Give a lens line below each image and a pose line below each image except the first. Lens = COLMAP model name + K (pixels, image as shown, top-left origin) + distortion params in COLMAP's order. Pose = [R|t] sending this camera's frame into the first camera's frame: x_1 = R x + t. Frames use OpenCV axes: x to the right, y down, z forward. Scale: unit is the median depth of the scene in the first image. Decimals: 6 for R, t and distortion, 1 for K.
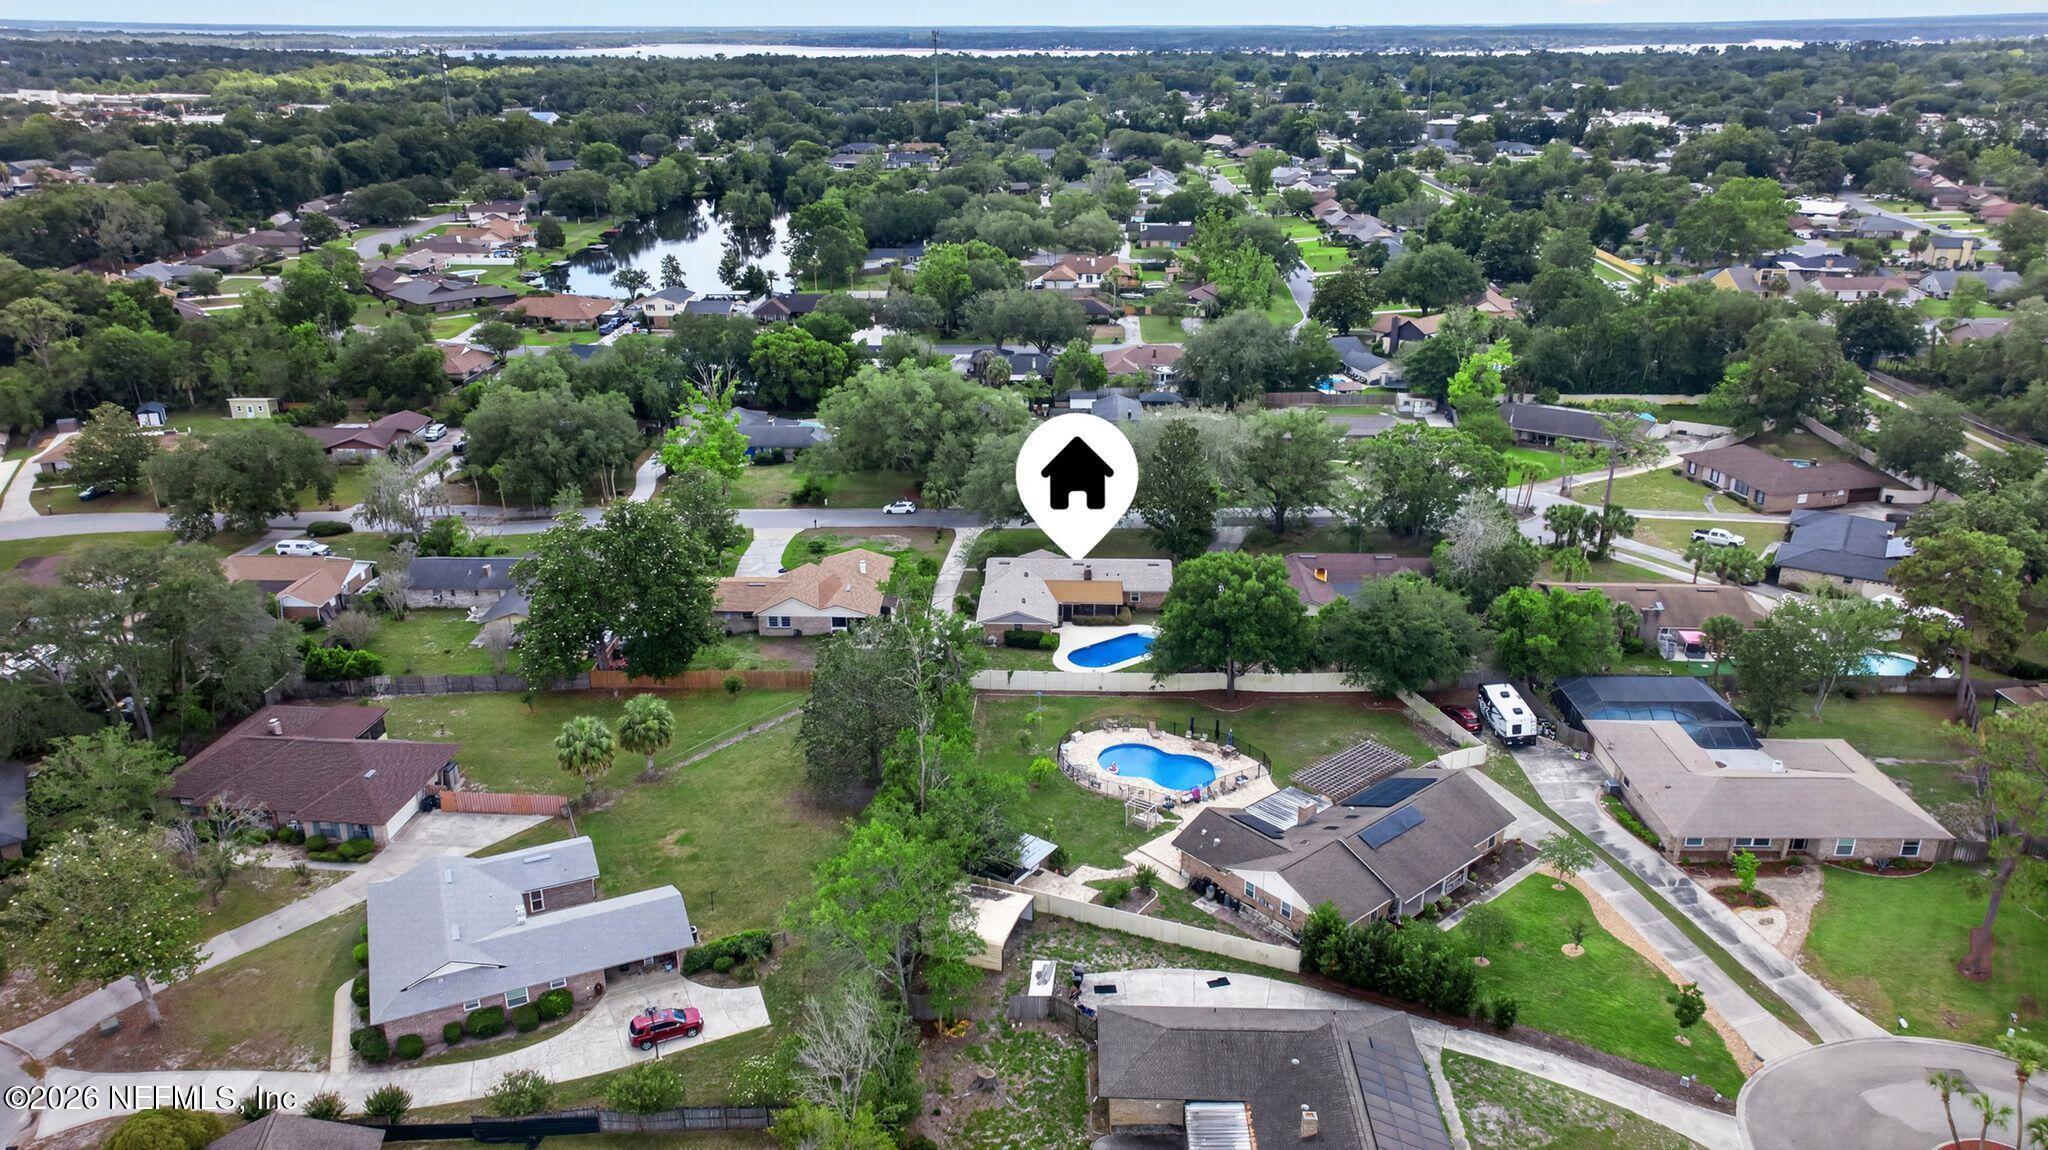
lens RADIAL K [[1404.1, 0, 1024.0], [0, 1404.1, 575.0], [0, 0, 1]] dist [0.015627, 0.003388]
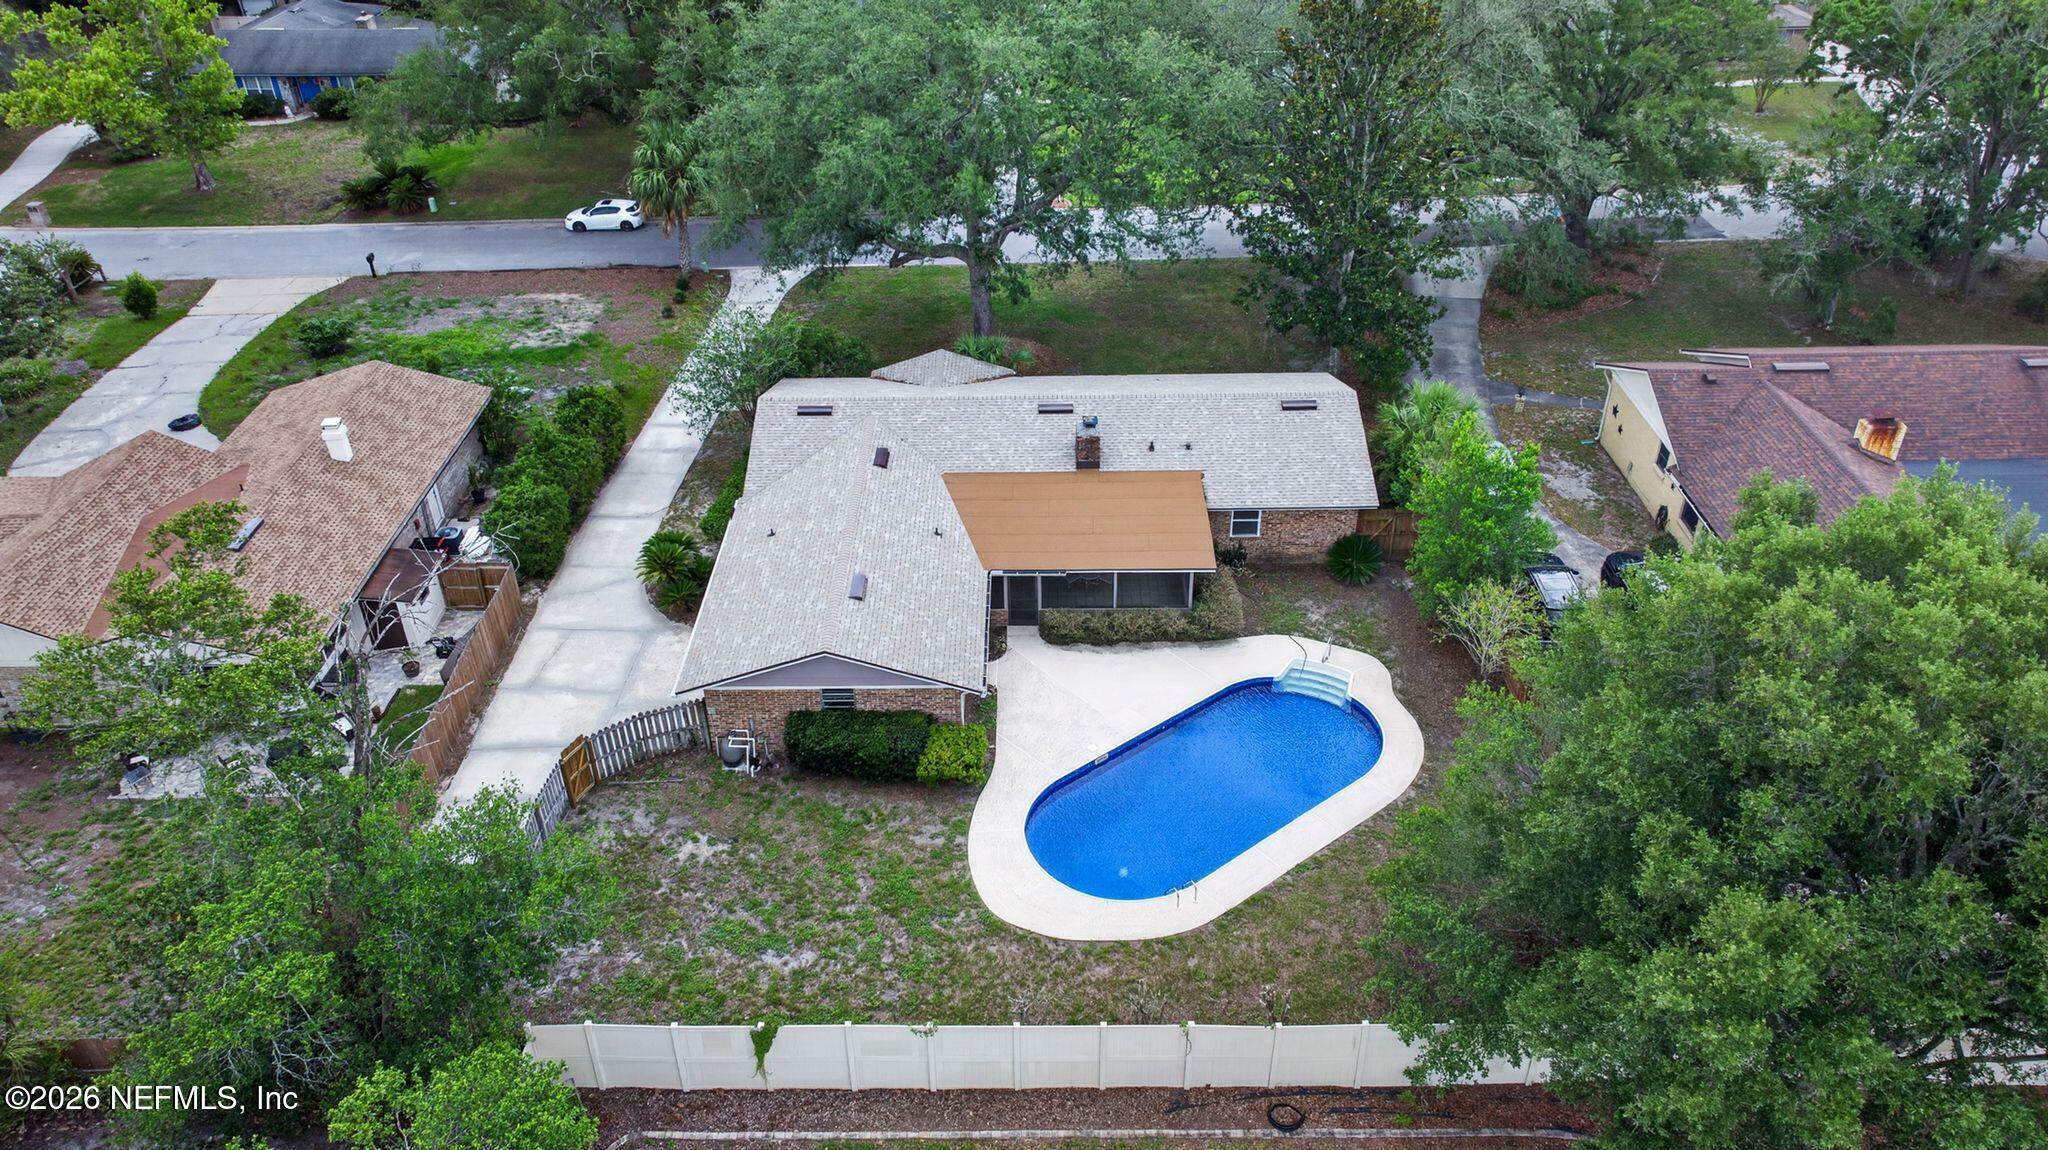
lens RADIAL K [[1456.8, 0, 1024.0], [0, 1456.8, 575.0], [0, 0, 1]] dist [0.002458, 0.033131]
pose [[0.999269, -0.029481, 0.024350, 0.024094], [0.023608, 0.976635, 0.213605, -0.041980], [-0.030079, -0.212874, 0.976617, 0.703487]]
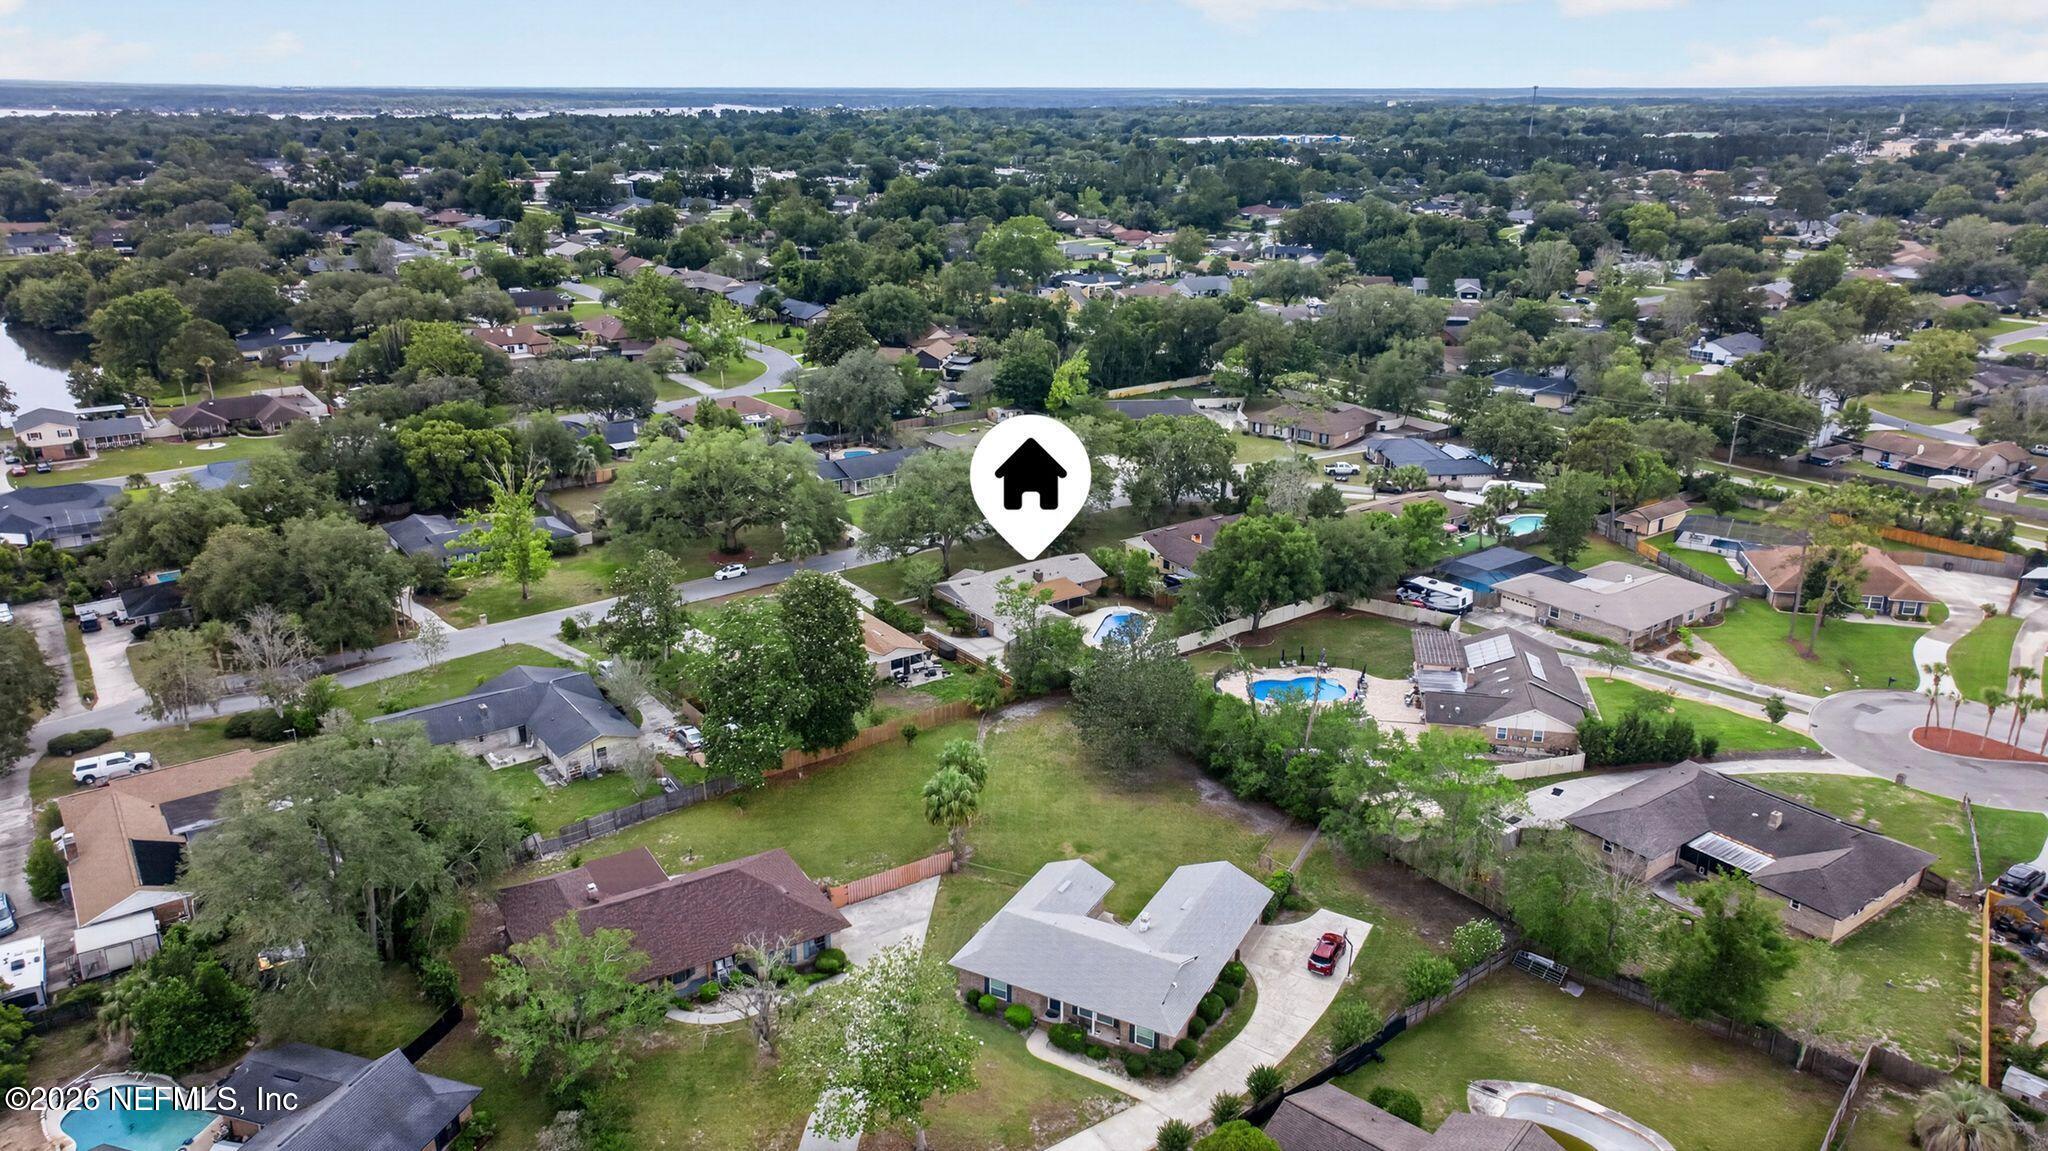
lens RADIAL K [[1341.8, 0, 1015.2], [0, 1341.8, 655.2], [0, 0, 1]] dist [0.005632, -0.000423]
pose [[0.793549, -0.230080, 0.563333, -0.600236], [0.214552, 0.972101, 0.094798, -0.046764], [-0.569428, 0.045638, 0.820774, 0.134950]]
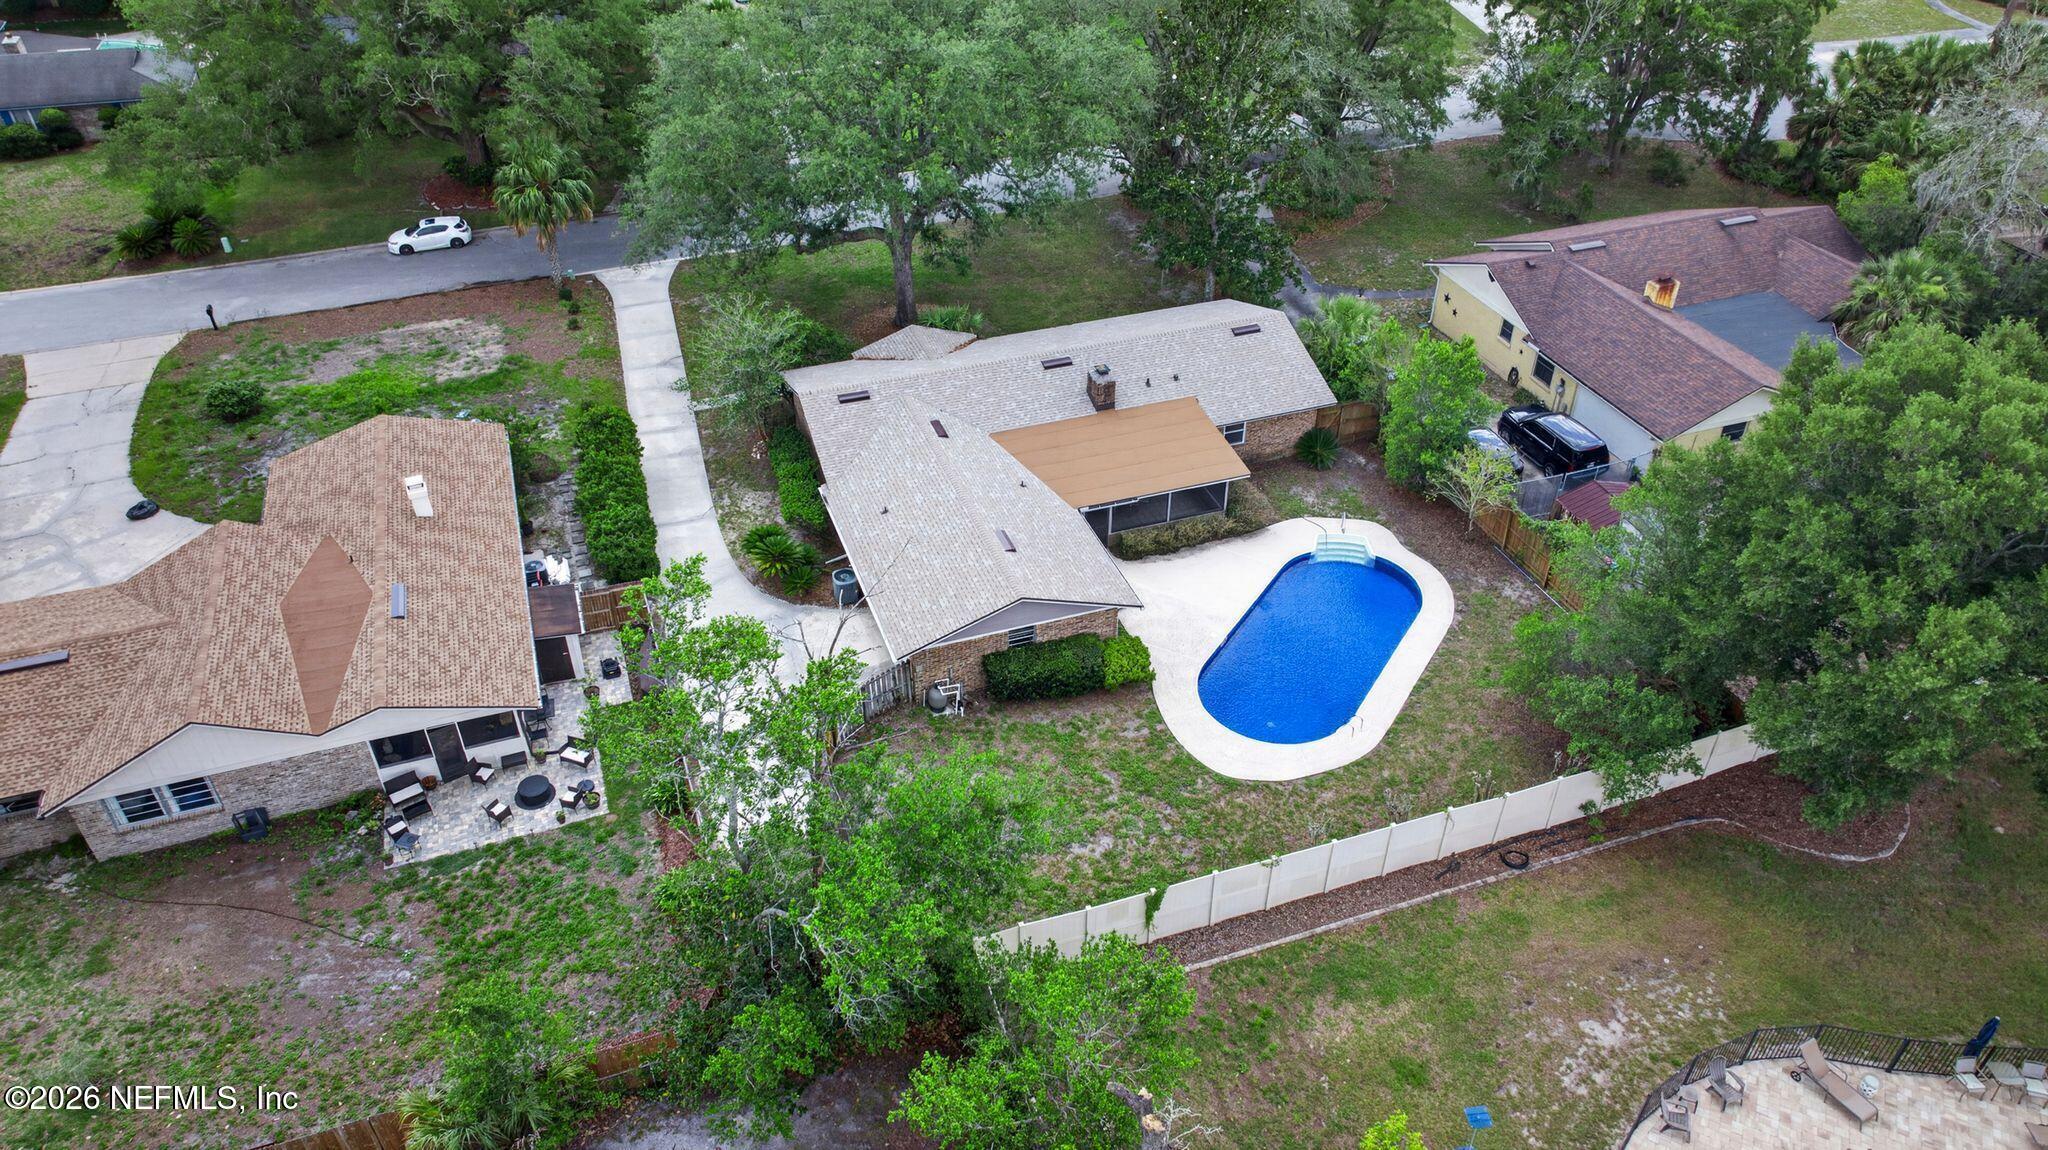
lens RADIAL K [[1404.1, 0, 1024.0], [0, 1404.1, 575.0], [0, 0, 1]] dist [0.015627, 0.003388]
pose [[0.930017, -0.219373, 0.294864, -0.088702], [0.130674, 0.947266, 0.292595, -0.064481], [-0.343502, -0.233587, 0.909639, 0.687727]]
